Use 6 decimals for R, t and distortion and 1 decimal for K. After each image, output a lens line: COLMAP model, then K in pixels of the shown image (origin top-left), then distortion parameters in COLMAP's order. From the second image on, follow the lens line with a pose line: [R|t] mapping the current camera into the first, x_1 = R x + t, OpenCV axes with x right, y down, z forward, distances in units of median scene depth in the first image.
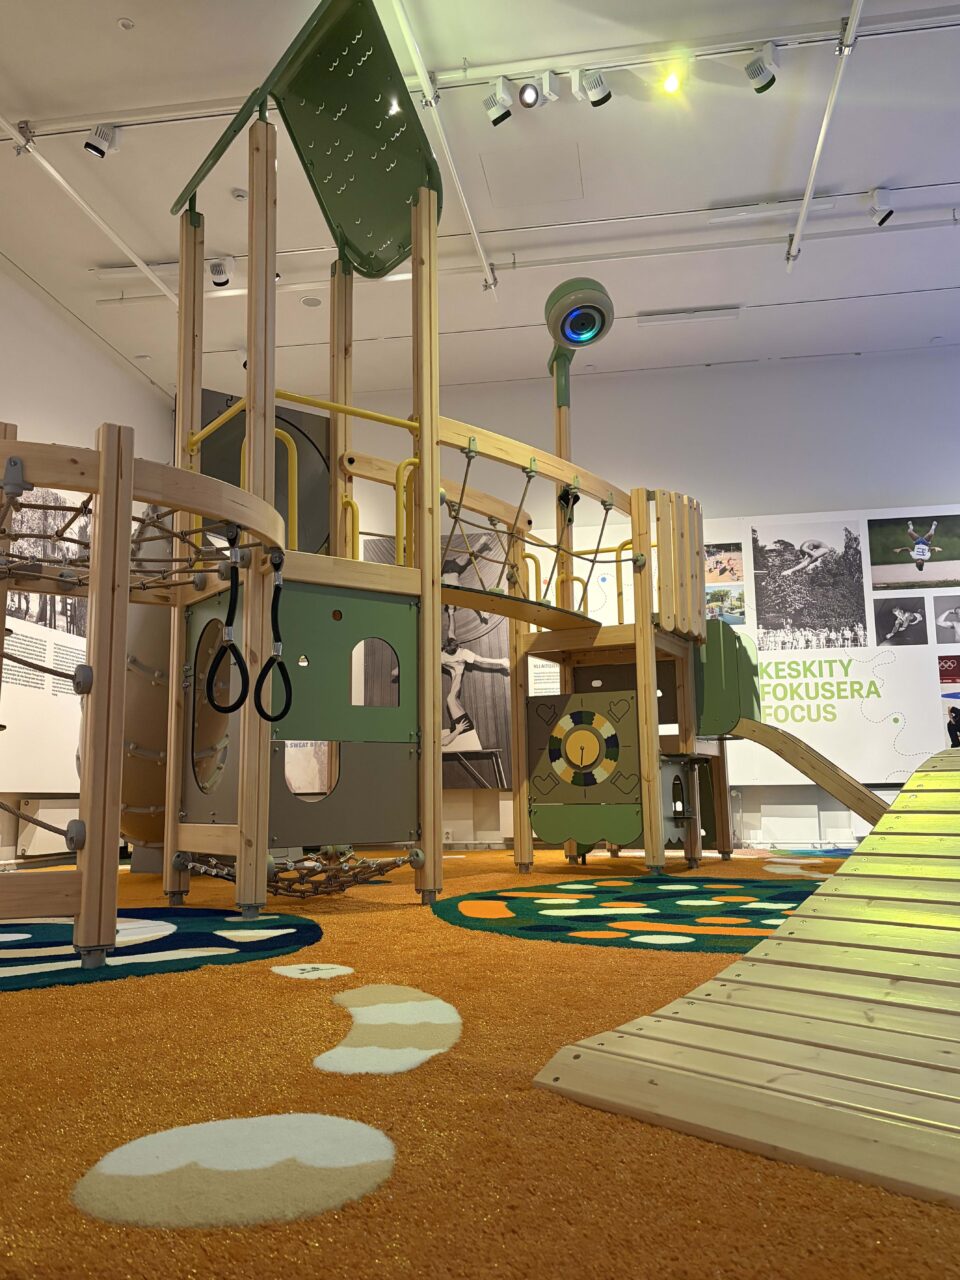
lens RADIAL K [[1050.5, 0, 502.9], [0, 1050.5, 635.0], [0, 0, 1]] dist [0.054484, -0.046090]
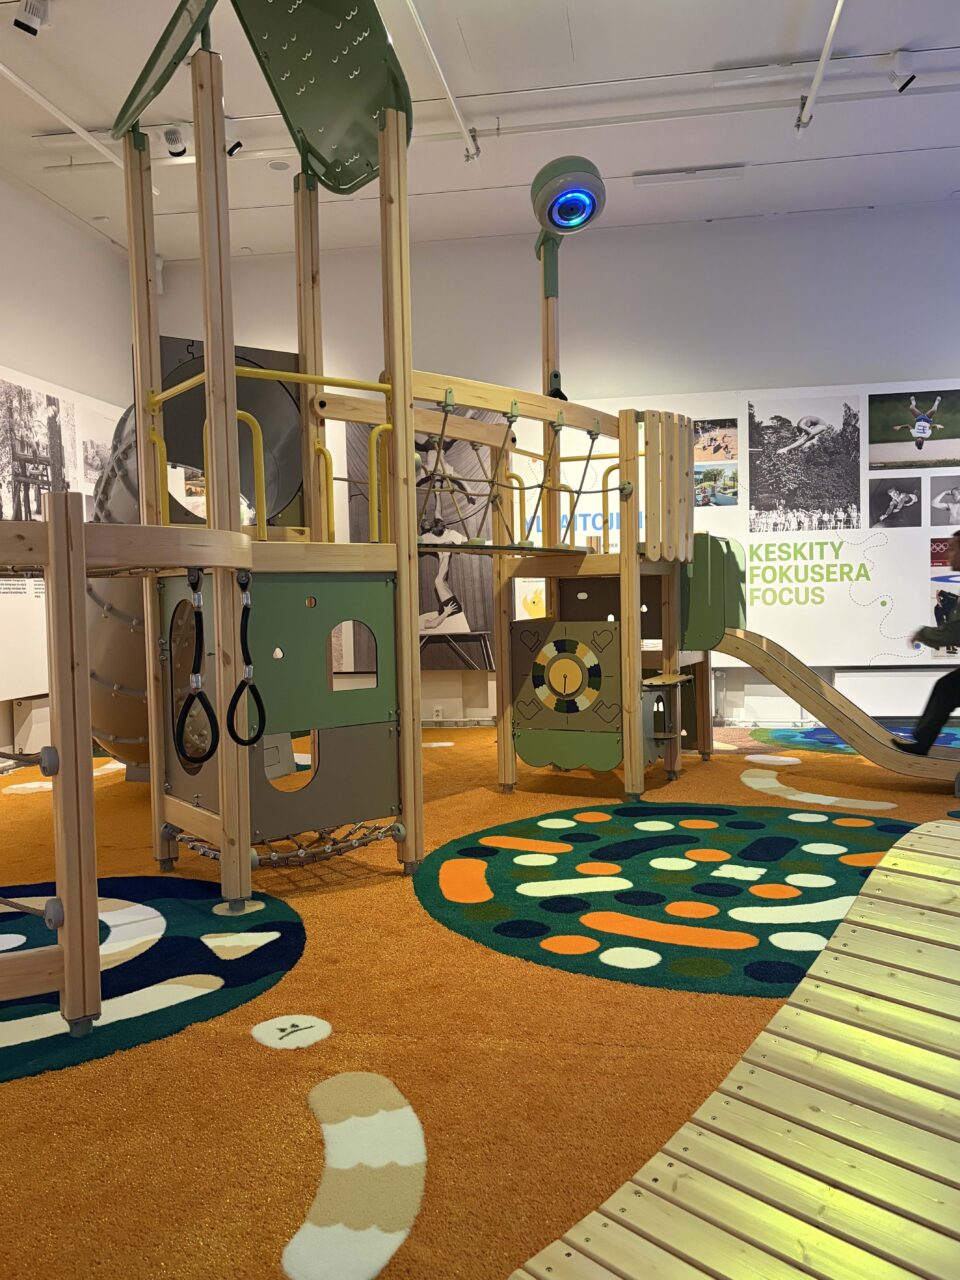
lens RADIAL K [[1050.5, 0, 502.9], [0, 1050.5, 635.0], [0, 0, 1]] dist [0.054484, -0.046090]
pose [[0.999989, -0.003854, 0.002516, 0.011605], [0.003288, 0.980711, 0.195437, -0.111584], [-0.003221, -0.195427, 0.980713, 0.018712]]
